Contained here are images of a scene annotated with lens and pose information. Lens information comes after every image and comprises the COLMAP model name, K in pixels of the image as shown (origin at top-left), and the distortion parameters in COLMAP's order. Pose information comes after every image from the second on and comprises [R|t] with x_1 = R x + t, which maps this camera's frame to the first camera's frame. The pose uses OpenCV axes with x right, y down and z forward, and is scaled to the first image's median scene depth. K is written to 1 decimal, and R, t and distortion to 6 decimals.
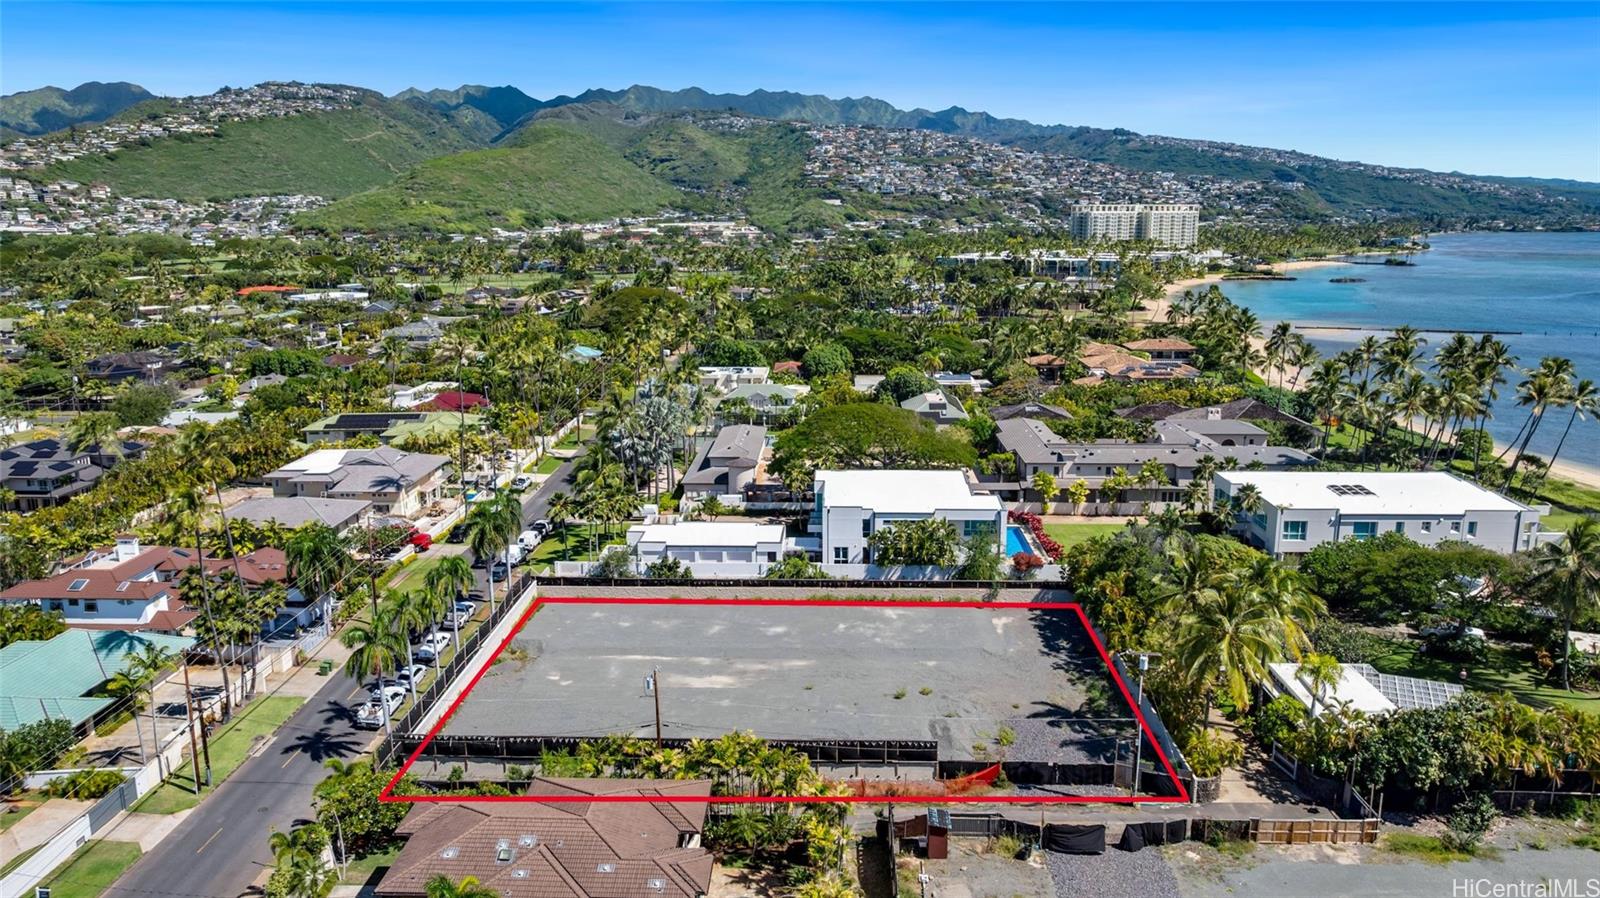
lens RADIAL K [[1117.7, 0, 800.0], [0, 1117.7, 449.0], [0, 0, 1]] dist [-0.046920, 0.038582]
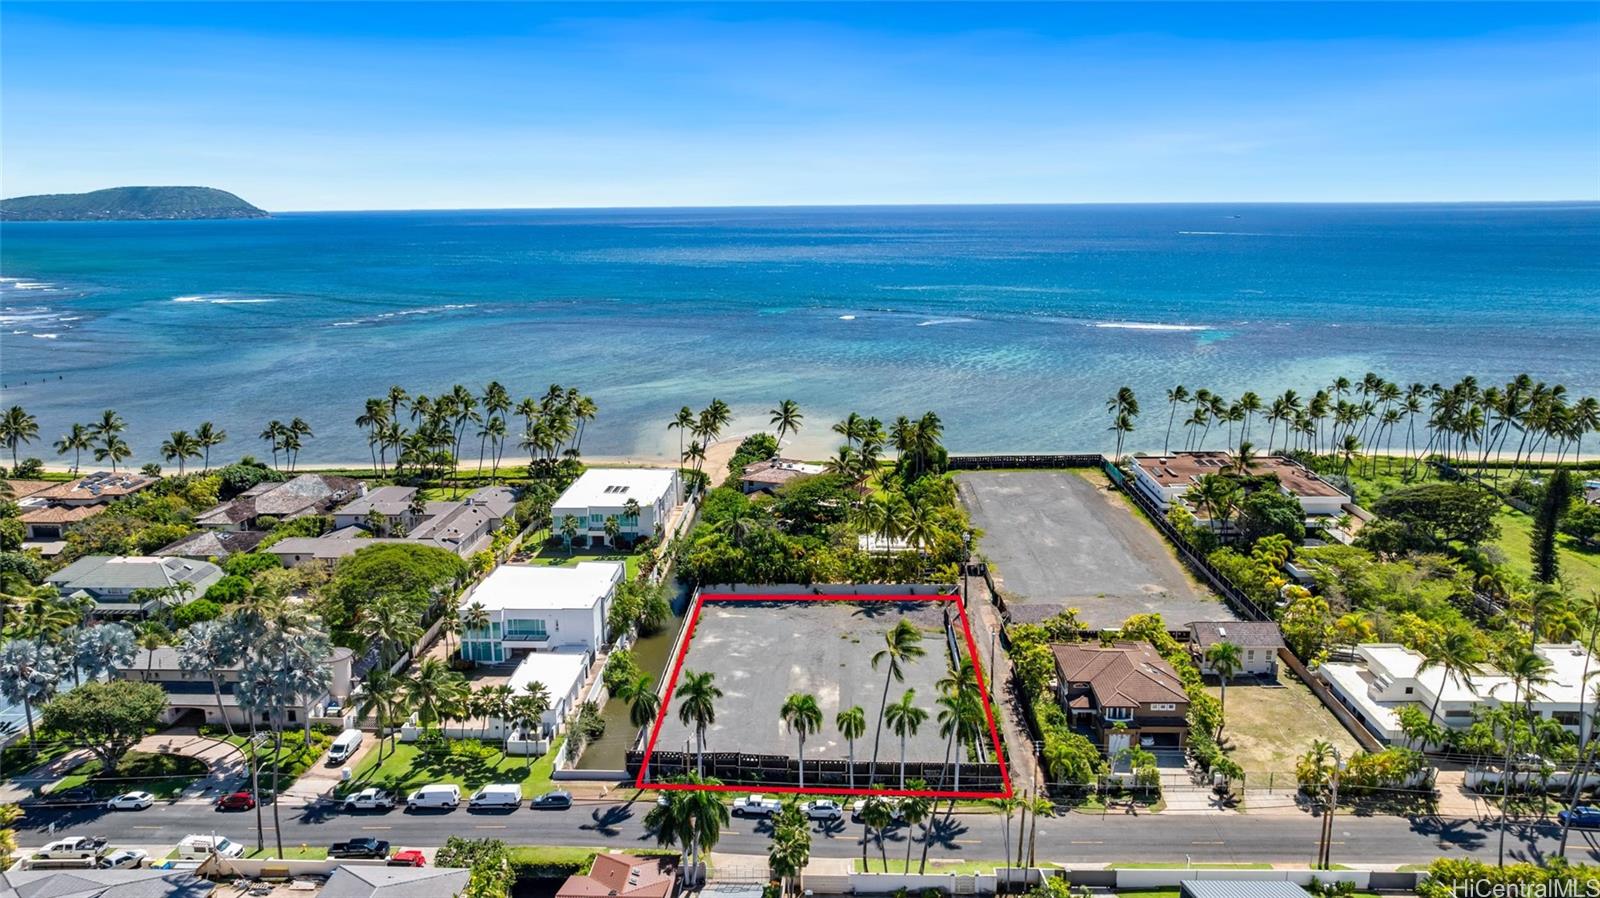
lens RADIAL K [[1117.7, 0, 800.0], [0, 1117.7, 449.0], [0, 0, 1]] dist [-0.046920, 0.038582]
pose [[0.015179, -0.221784, 0.974978, -0.128231], [0.216397, 0.952709, 0.213350, -0.037131], [-0.976187, 0.207744, 0.062454, 0.079364]]
